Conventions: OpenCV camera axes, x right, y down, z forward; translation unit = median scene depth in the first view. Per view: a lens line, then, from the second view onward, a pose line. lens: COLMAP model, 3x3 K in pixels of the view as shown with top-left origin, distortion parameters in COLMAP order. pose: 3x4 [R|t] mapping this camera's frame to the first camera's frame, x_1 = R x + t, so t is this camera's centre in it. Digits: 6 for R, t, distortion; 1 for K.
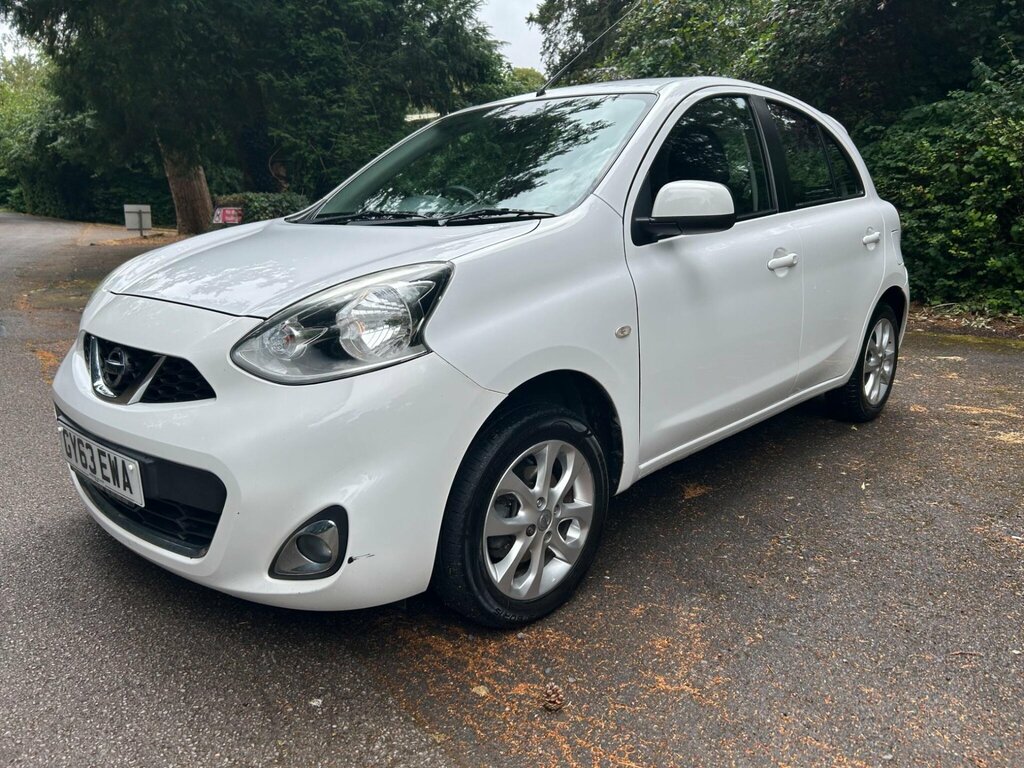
lens RADIAL K [[760.6, 0, 512.0], [0, 760.6, 384.0], [0, 0, 1]] dist [0.045080, -0.044070]
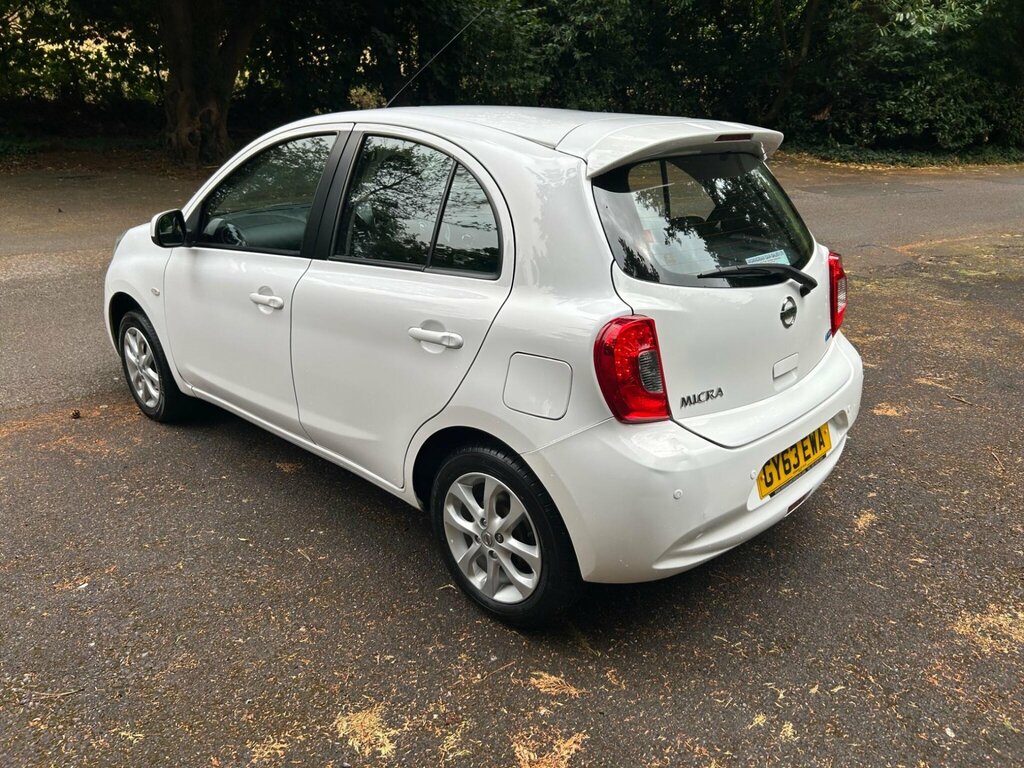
lens RADIAL K [[772.3, 0, 512.0], [0, 772.3, 384.0], [0, 0, 1]] dist [0.043759, -0.049274]
pose [[0.011920, 0.346978, -0.937797, 1.147299], [-0.238728, 0.911731, 0.334300, -0.403703], [0.971013, 0.219893, 0.093701, 1.028092]]
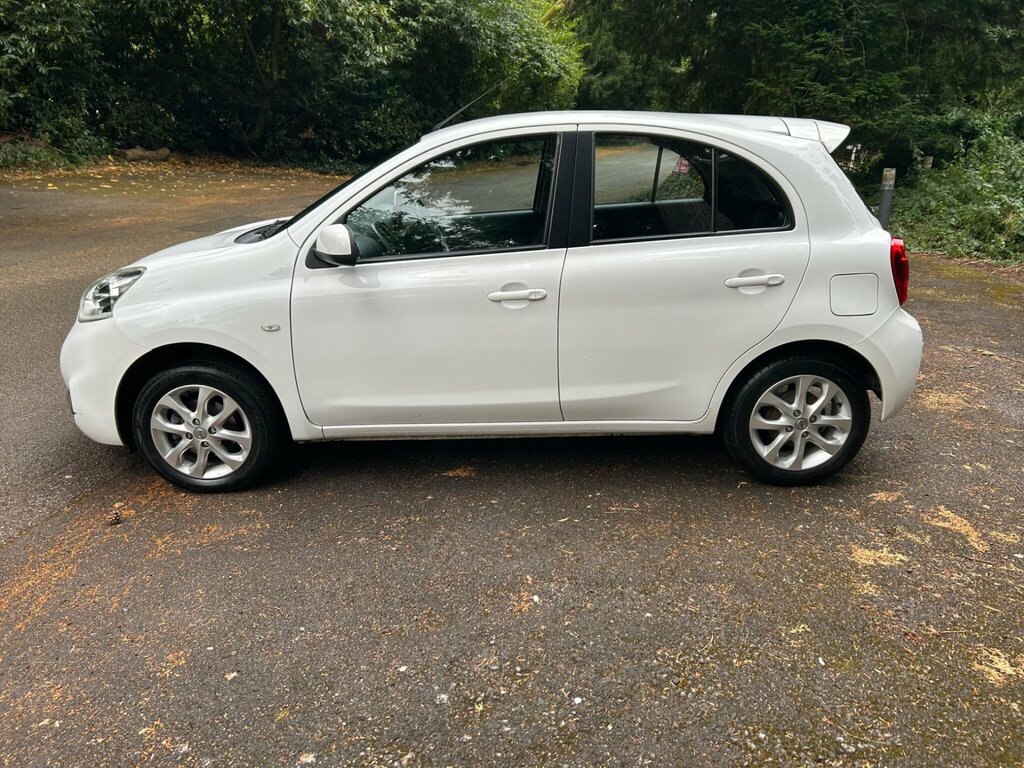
lens RADIAL K [[765.7, 0, 515.6], [0, 765.7, 371.8], [0, 0, 1]] dist [0.039552, -0.040845]
pose [[0.689563, 0.223976, -0.688722, 0.928850], [-0.168761, 0.974491, 0.147942, -0.175928], [0.704289, 0.014214, 0.709771, 0.181710]]
